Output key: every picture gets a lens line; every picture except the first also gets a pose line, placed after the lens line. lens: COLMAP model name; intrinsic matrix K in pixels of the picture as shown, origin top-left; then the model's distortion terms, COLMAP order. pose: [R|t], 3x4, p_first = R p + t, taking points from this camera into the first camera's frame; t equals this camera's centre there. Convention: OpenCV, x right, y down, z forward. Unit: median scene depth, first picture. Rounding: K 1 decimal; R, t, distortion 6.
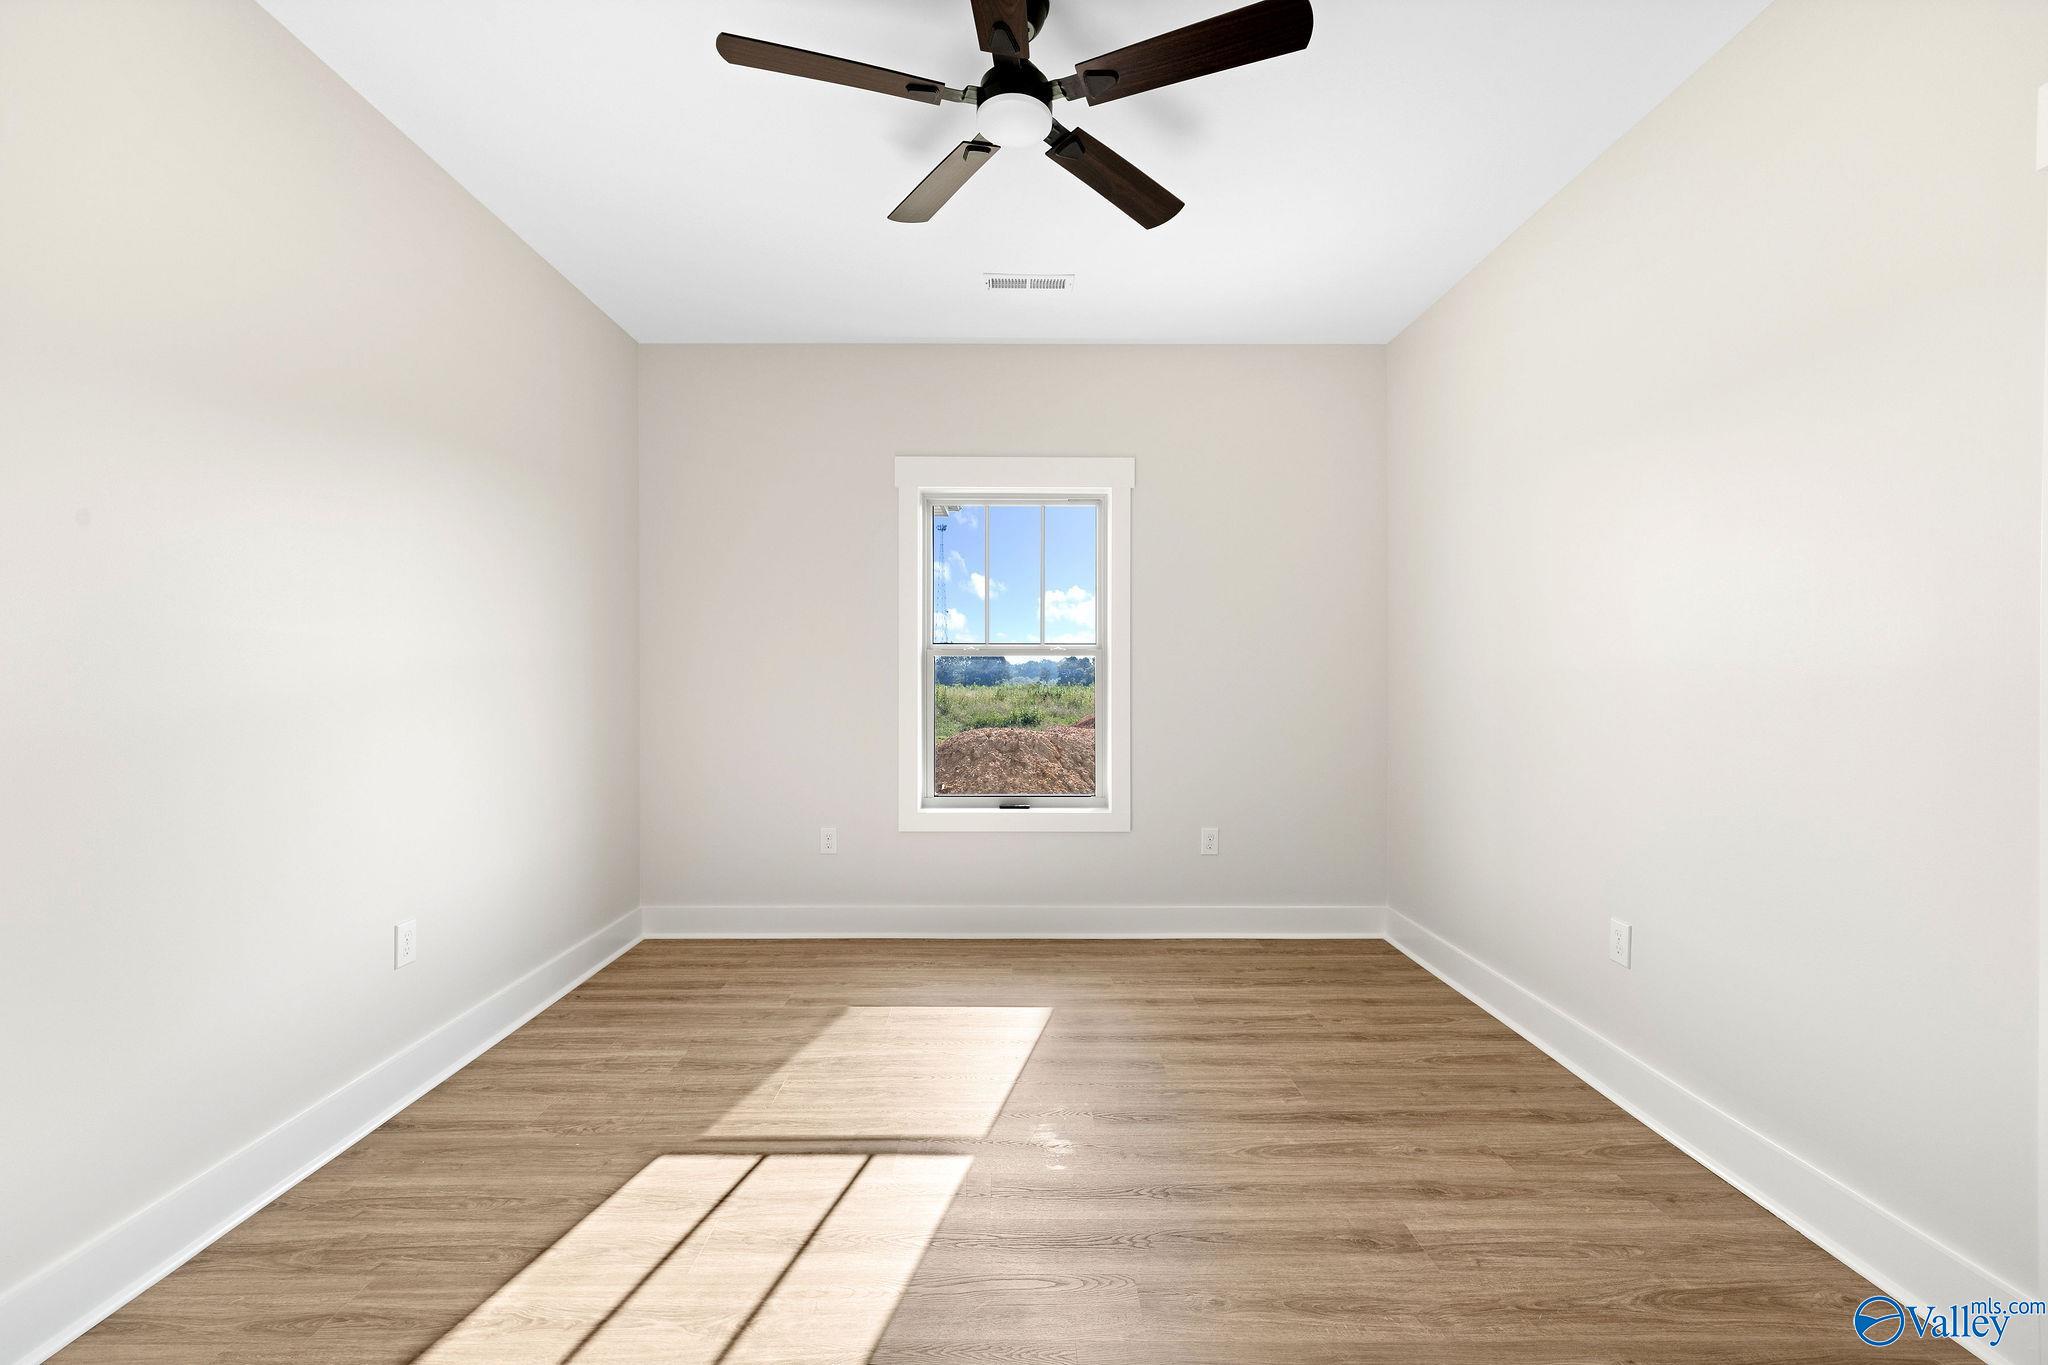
lens RADIAL K [[870.0, 0, 1021.4], [0, 870.0, 675.6], [0, 0, 1]] dist [0.002174, 0.000291]
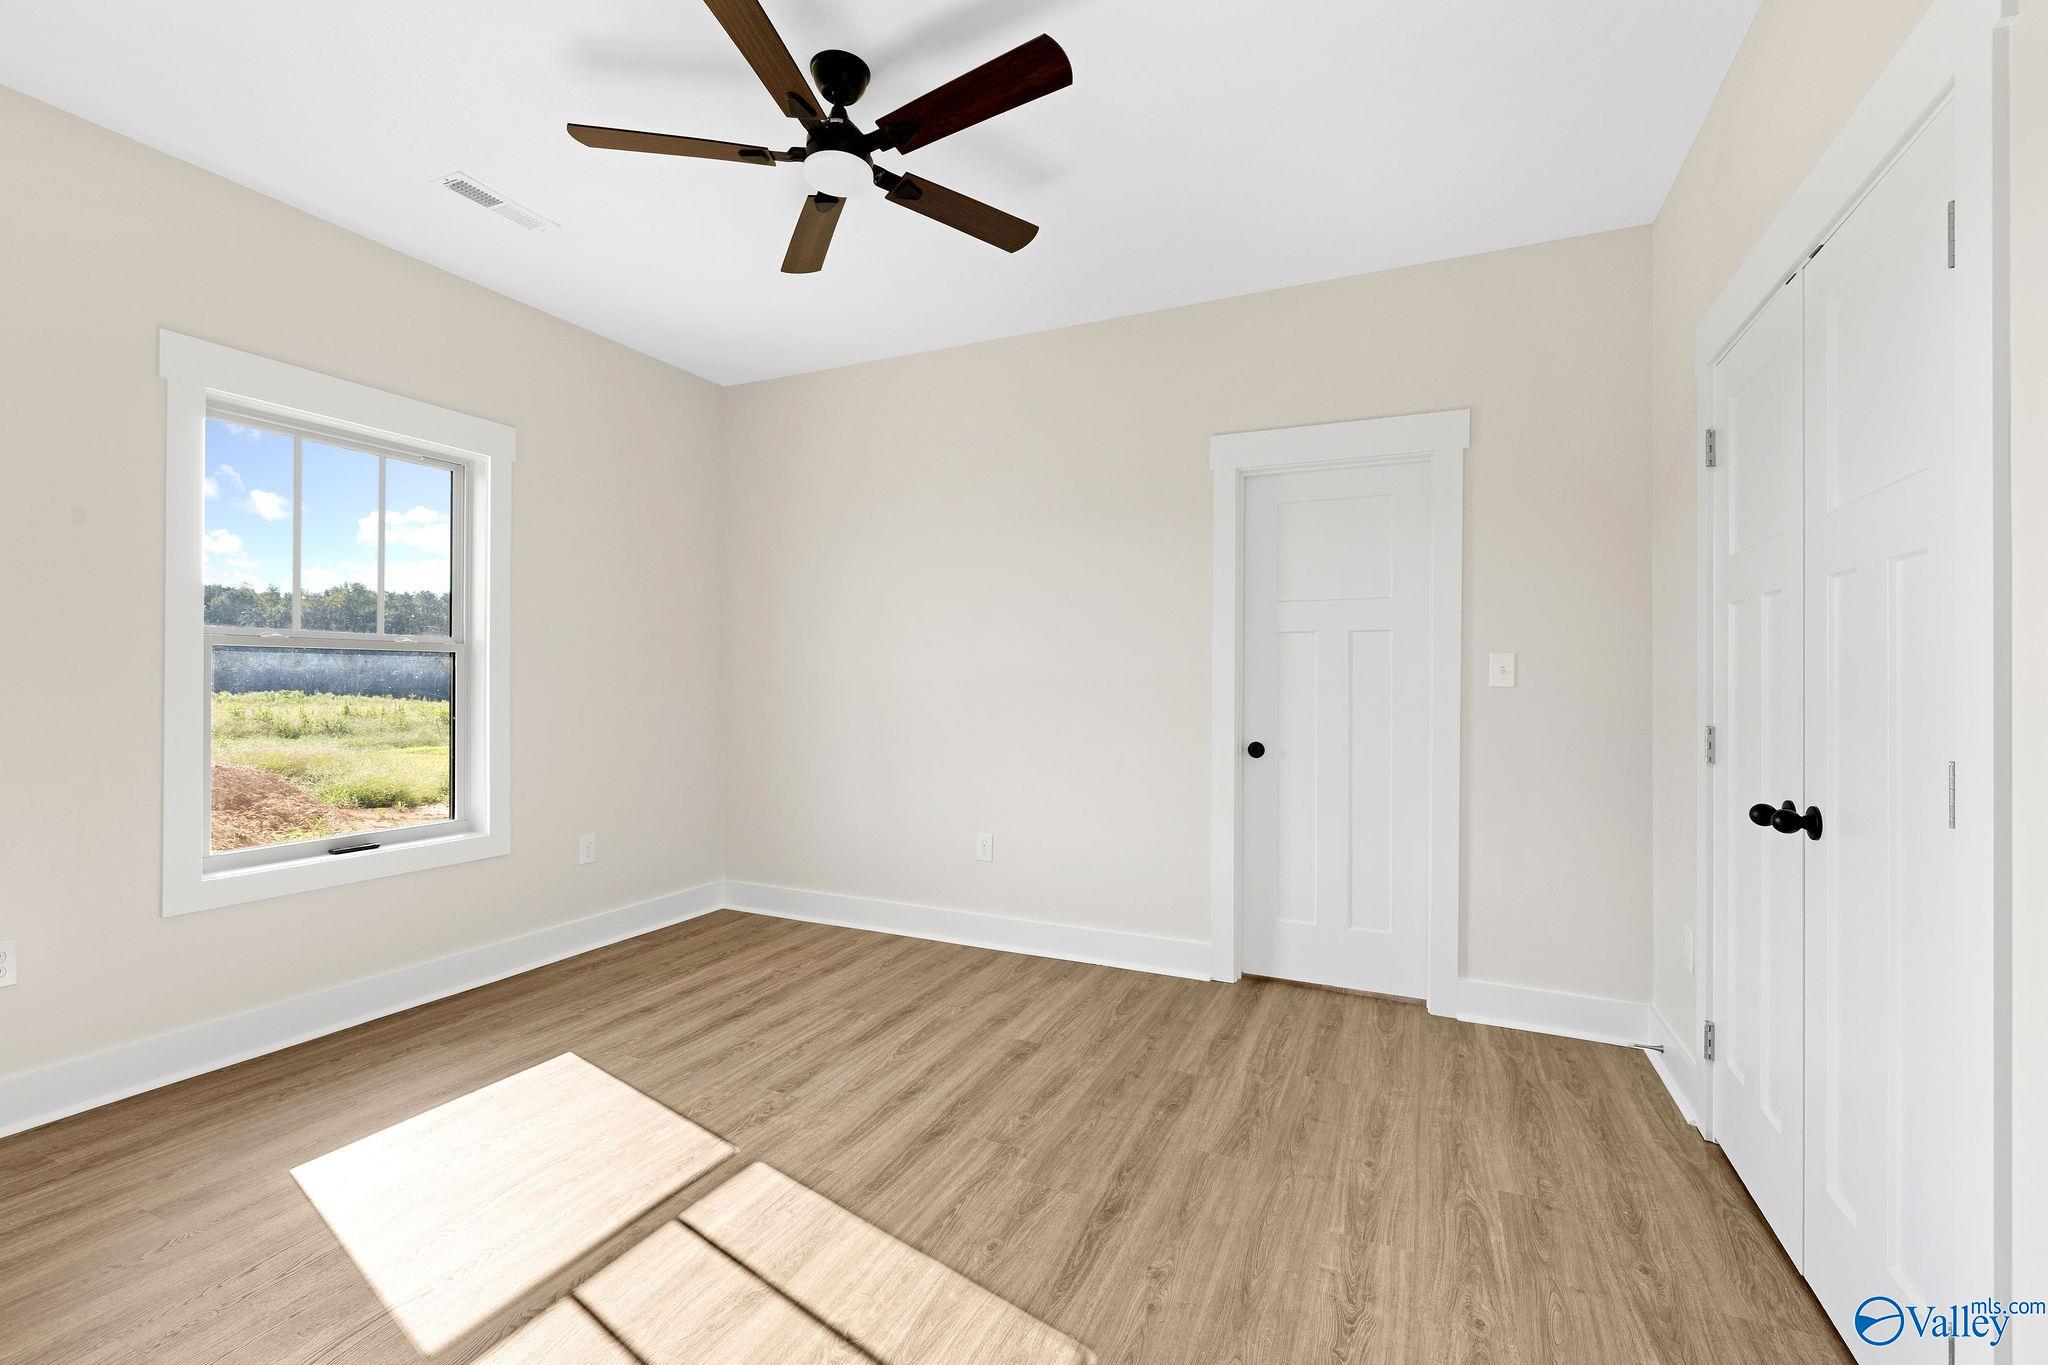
lens RADIAL K [[877.1, 0, 1014.4], [0, 877.1, 666.3], [0, 0, 1]] dist [-0.000579, -0.000050]
pose [[0.434172, 0.014646, 0.900711, -0.661686], [-0.007207, 0.999892, -0.012784, -0.002582], [-0.900801, -0.000941, 0.434230, 0.234345]]
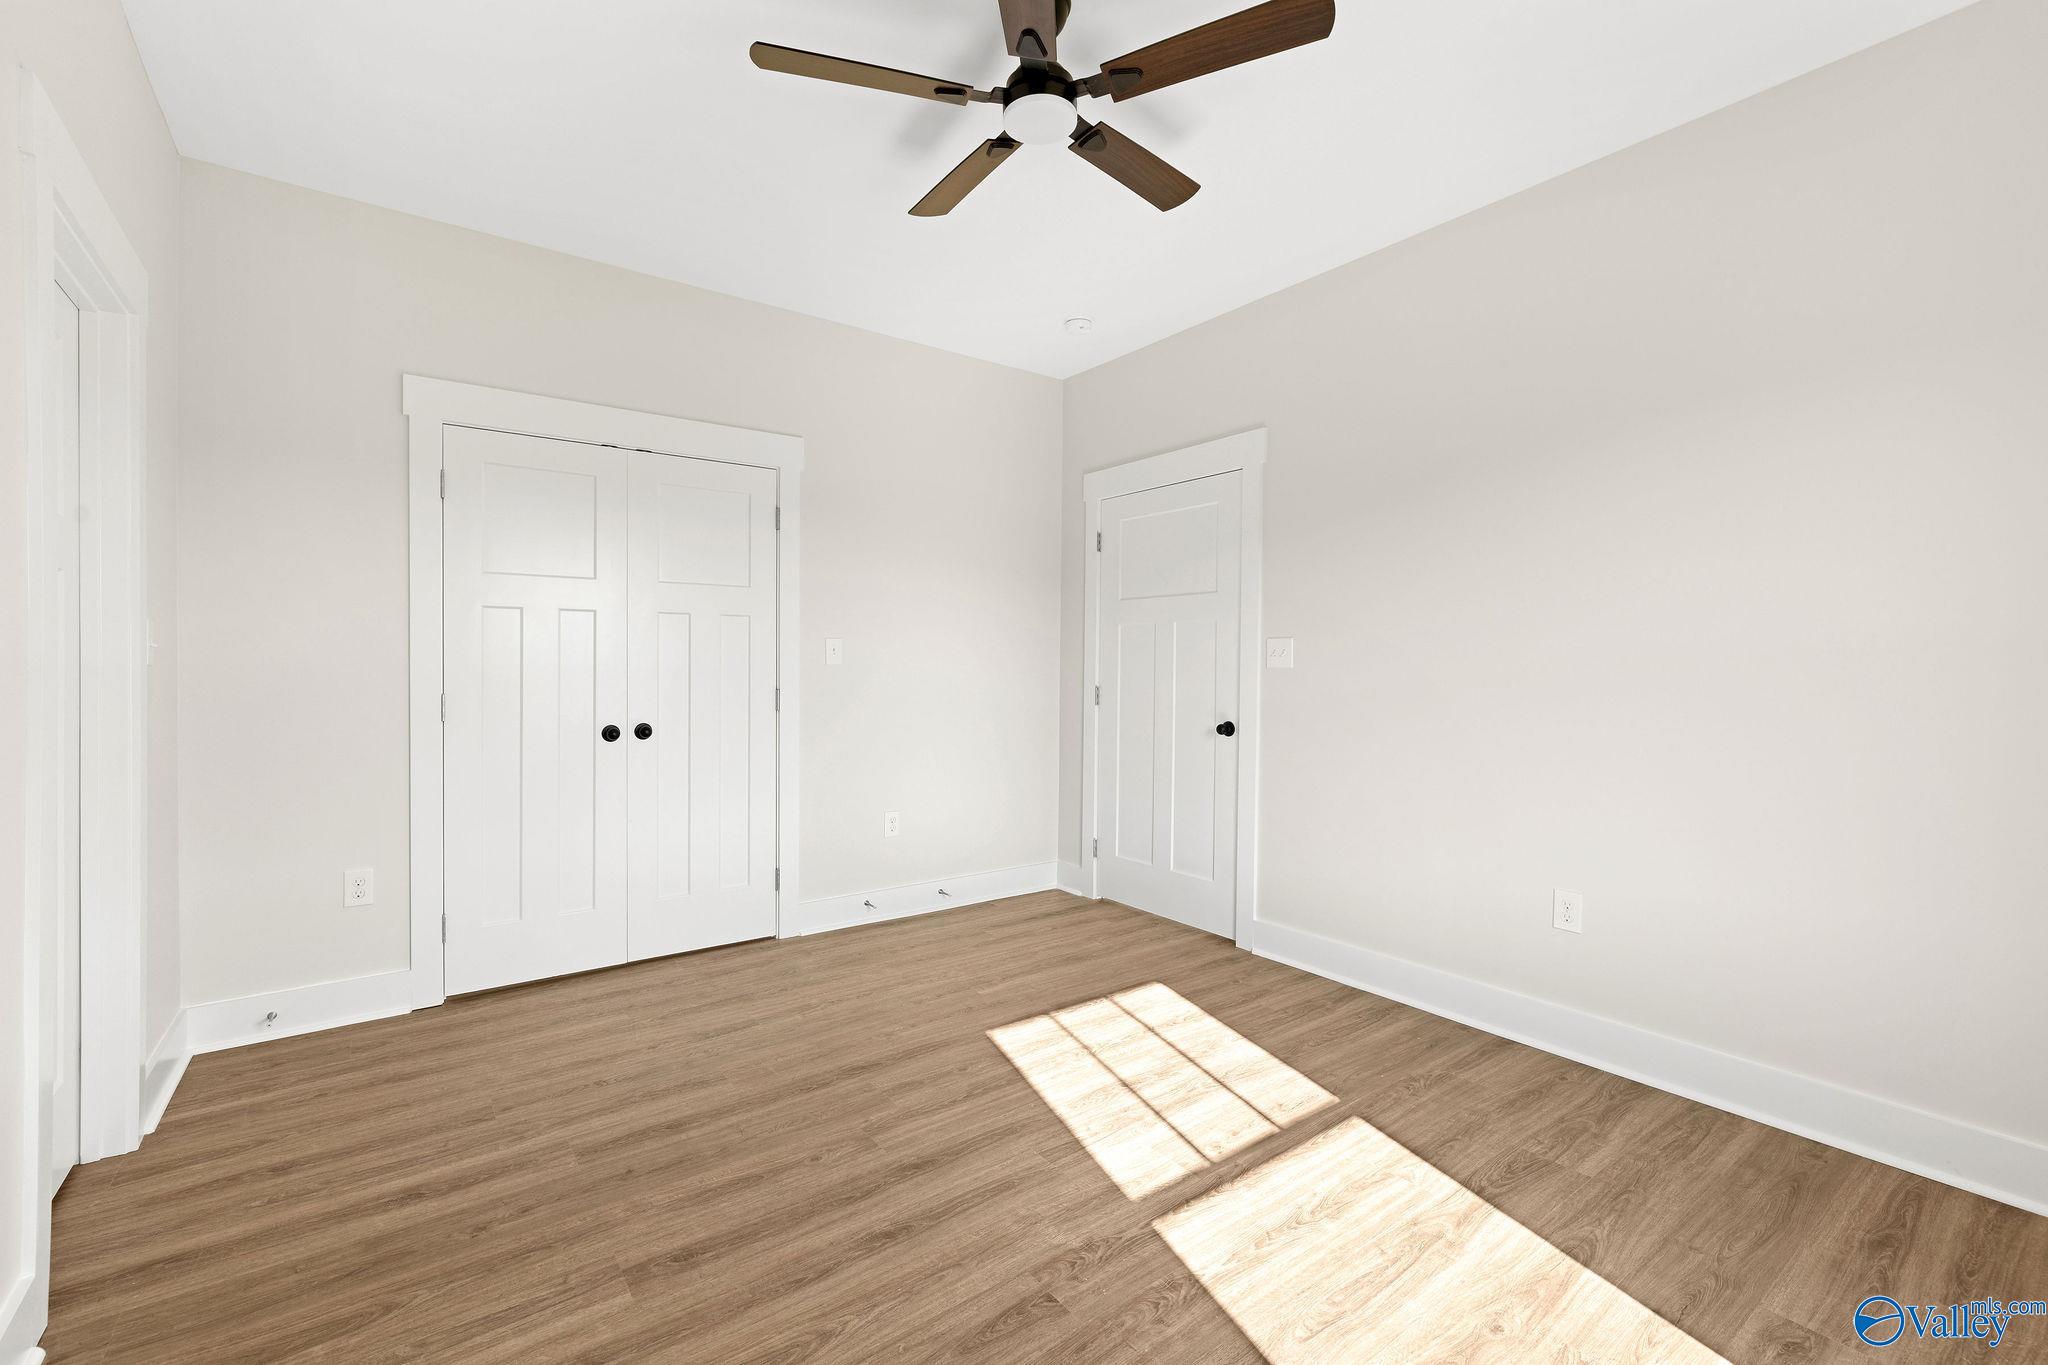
lens RADIAL K [[870.0, 0, 1021.4], [0, 870.0, 675.6], [0, 0, 1]] dist [0.002174, 0.000291]
pose [[-0.807582, -0.000857, -0.589754, 0.441768], [-0.003677, 0.999987, 0.003583, 0.008813], [0.589743, 0.005062, -0.807575, 1.326844]]
